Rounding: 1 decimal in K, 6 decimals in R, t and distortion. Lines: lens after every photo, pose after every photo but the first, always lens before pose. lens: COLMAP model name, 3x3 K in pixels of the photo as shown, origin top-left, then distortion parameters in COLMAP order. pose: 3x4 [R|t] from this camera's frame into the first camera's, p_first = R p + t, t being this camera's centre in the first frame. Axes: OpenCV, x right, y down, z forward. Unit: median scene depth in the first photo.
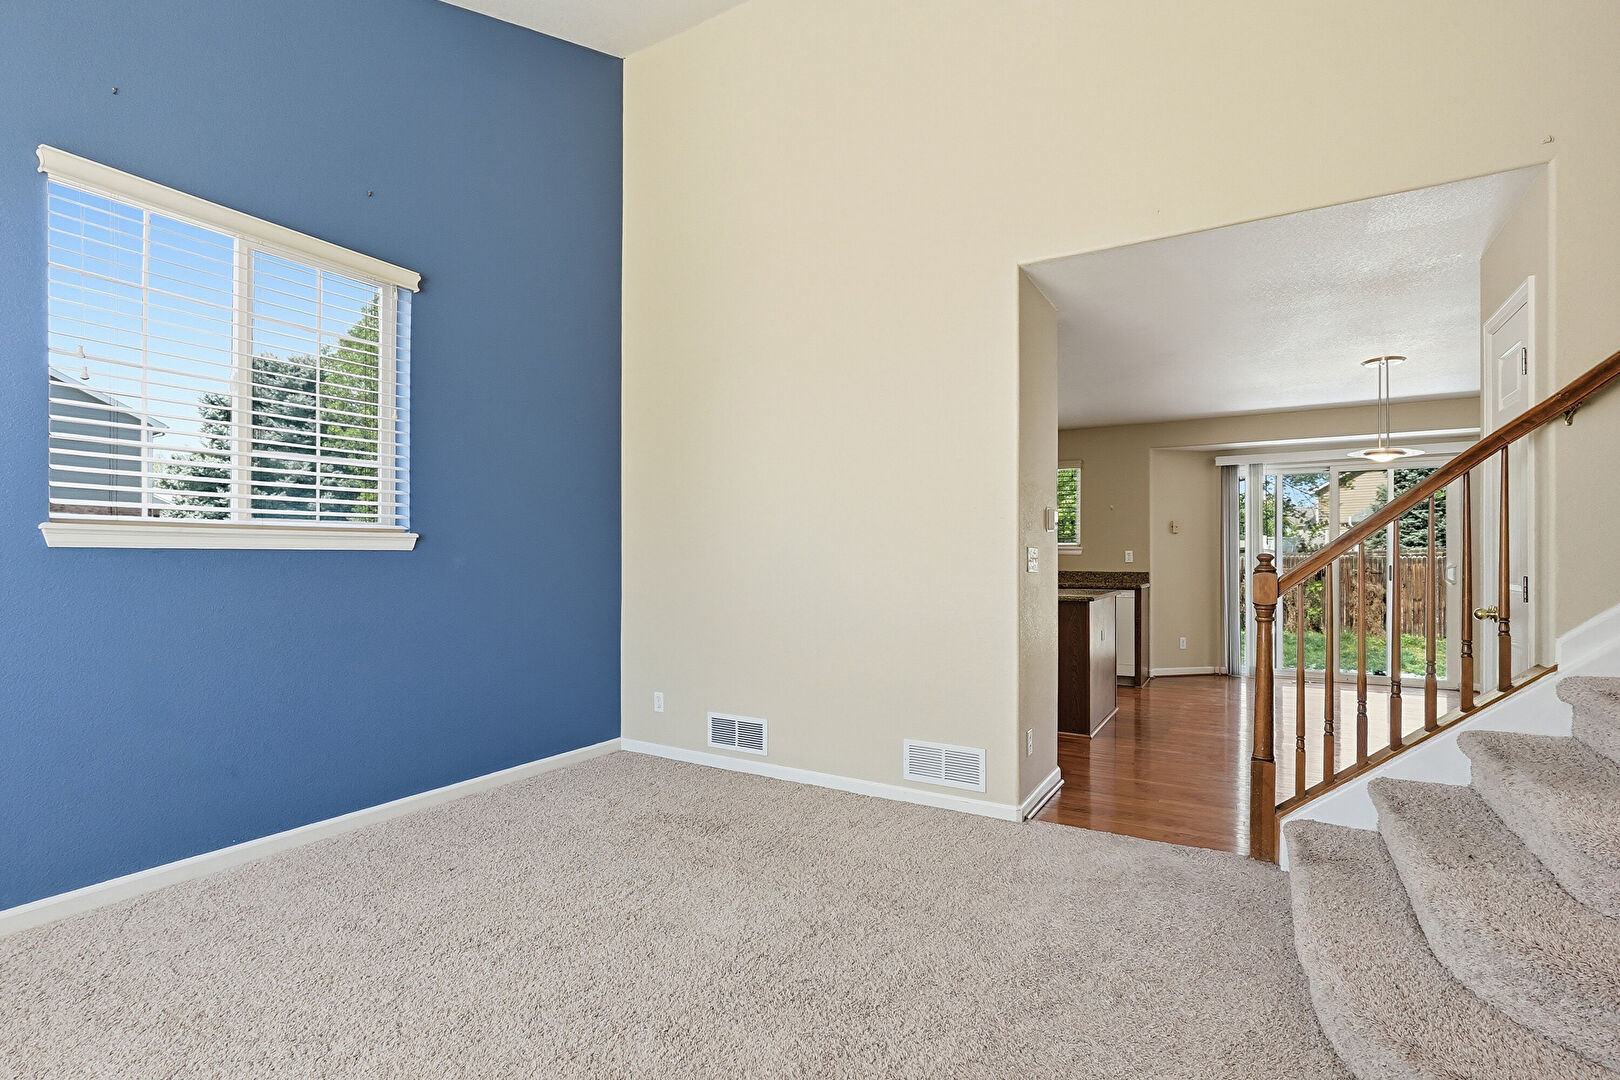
lens RADIAL K [[759.6, 0, 802.6], [0, 759.6, 540.4], [0, 0, 1]] dist [0.001707, 0.000240]
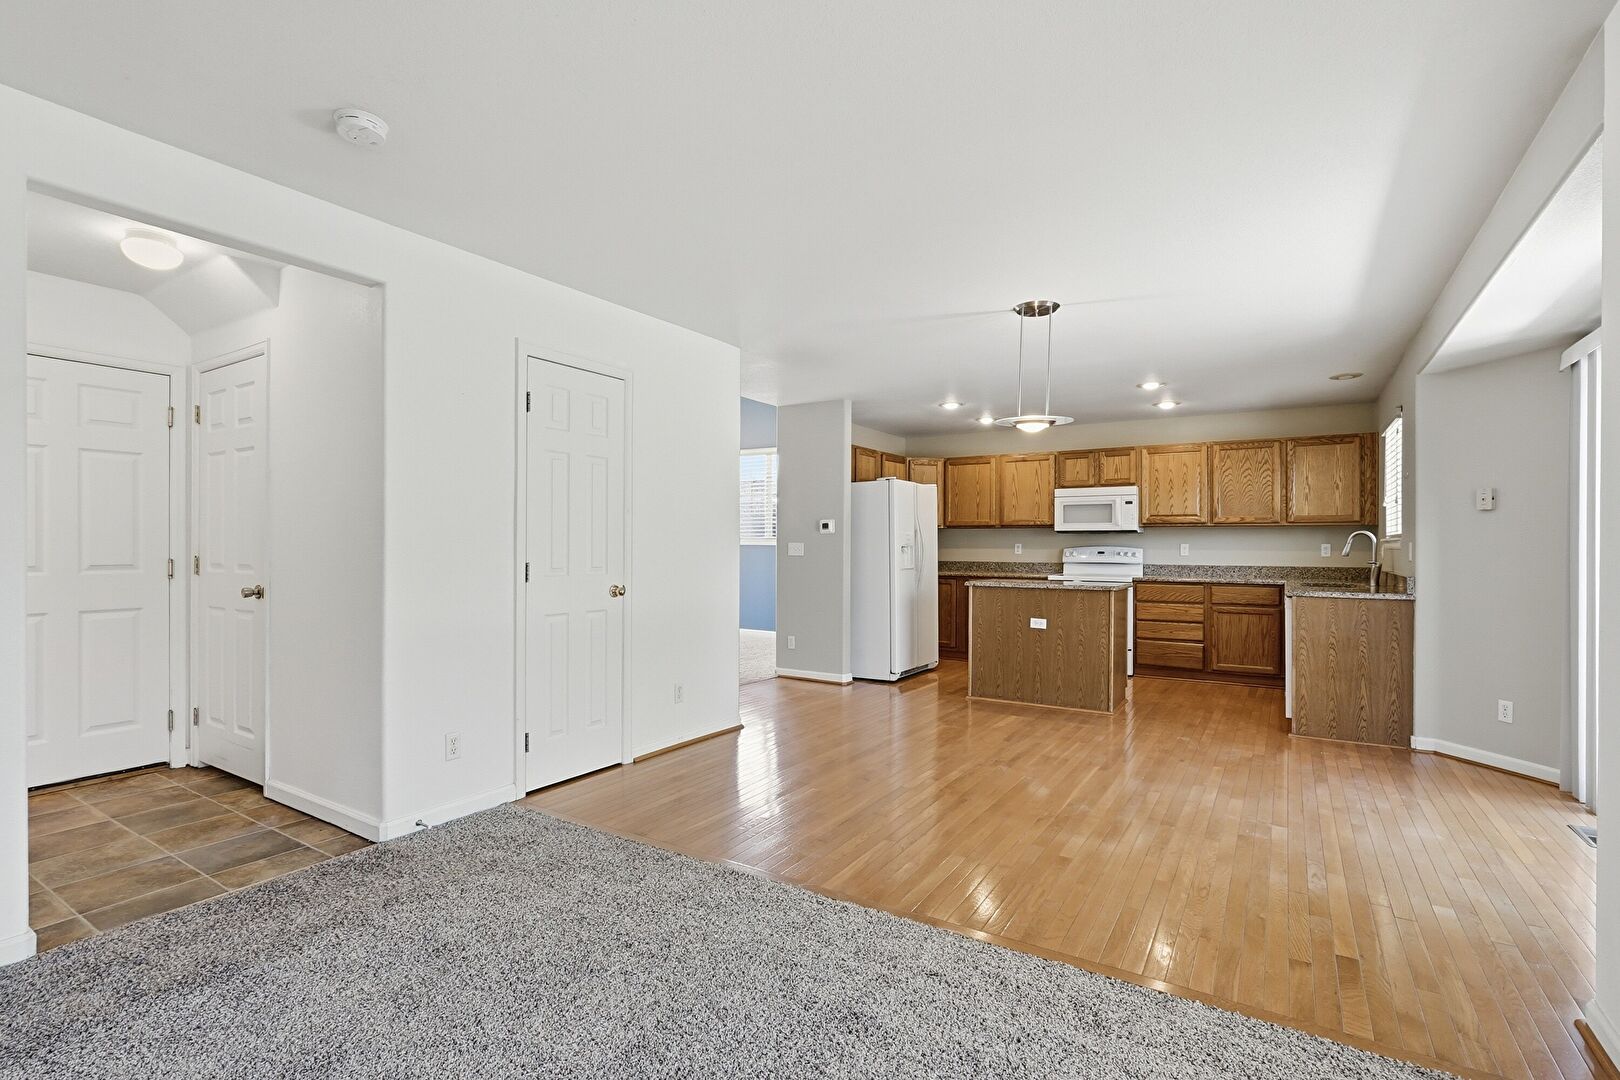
lens RADIAL K [[759.6, 0, 802.6], [0, 759.6, 540.4], [0, 0, 1]] dist [0.001707, 0.000240]
pose [[-0.035130, -0.005474, -0.999368, 1.593270], [0.015960, 0.999854, -0.006038, 0.009375], [0.999255, -0.016162, -0.035038, 0.761874]]
